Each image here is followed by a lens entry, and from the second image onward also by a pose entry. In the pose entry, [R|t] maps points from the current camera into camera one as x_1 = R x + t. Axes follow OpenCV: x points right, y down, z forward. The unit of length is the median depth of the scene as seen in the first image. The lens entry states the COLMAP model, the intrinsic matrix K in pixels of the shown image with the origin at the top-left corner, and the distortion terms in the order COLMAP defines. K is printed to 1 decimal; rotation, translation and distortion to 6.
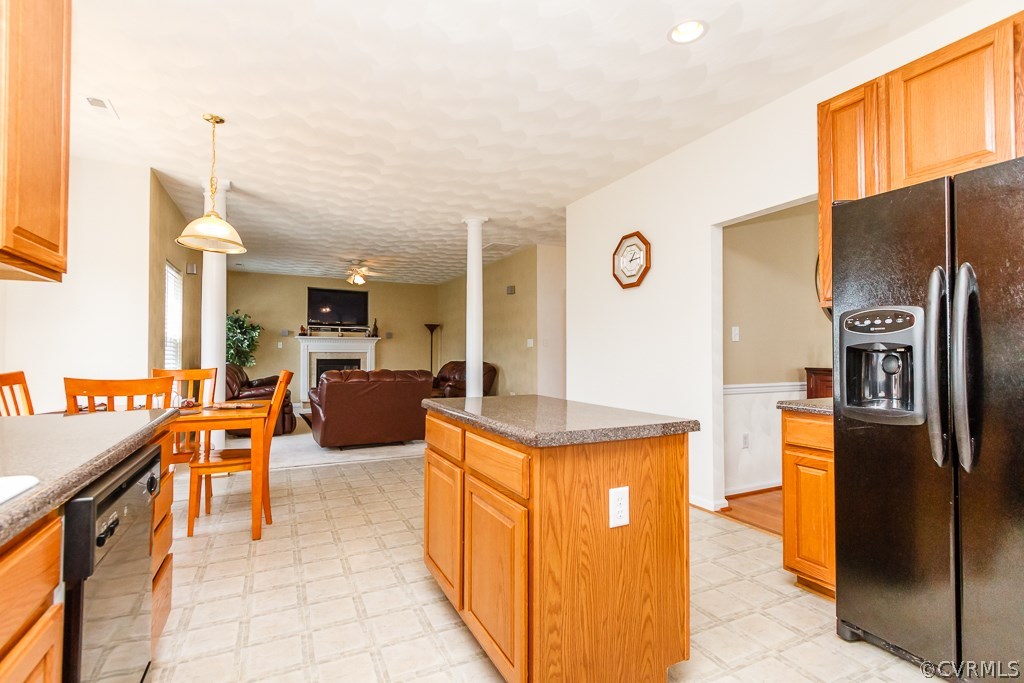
lens RADIAL K [[463.9, 0, 506.6], [0, 463.9, 341.0], [0, 0, 1]] dist [0.002636, -0.001722]
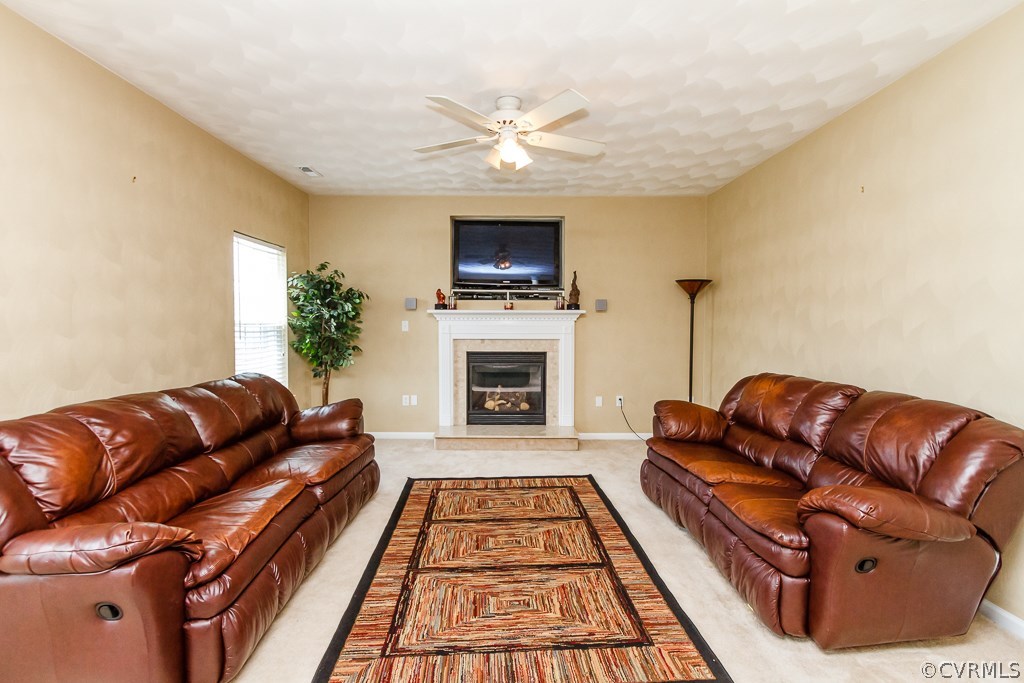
lens RADIAL K [[463.9, 0, 509.3], [0, 463.9, 337.5], [0, 0, 1]] dist [0.002636, -0.001722]
pose [[0.916121, 0.015527, -0.400600, -0.144318], [0.011099, 0.997884, 0.064059, -0.010630], [0.400747, -0.063132, 0.914011, 0.505710]]
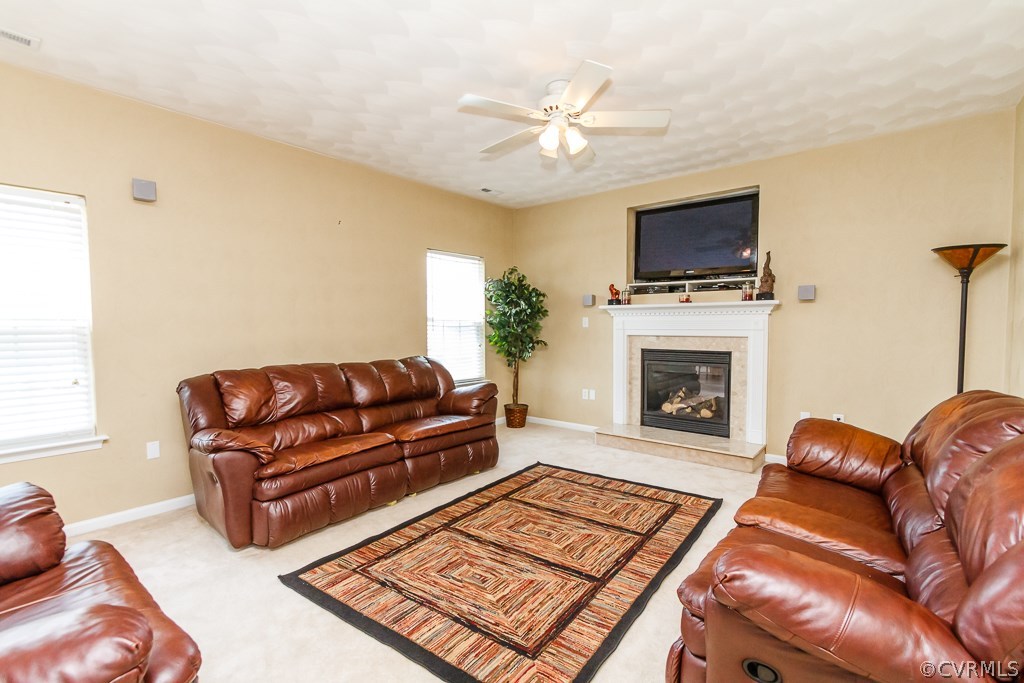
lens RADIAL K [[463.9, 0, 511.5], [0, 463.9, 341.4], [0, 0, 1]] dist [0.002636, -0.001722]
pose [[0.457213, 0.031626, -0.888795, -0.025605], [0.032749, 0.998091, 0.052362, -0.000482], [0.888754, -0.053048, 0.455304, 0.608868]]
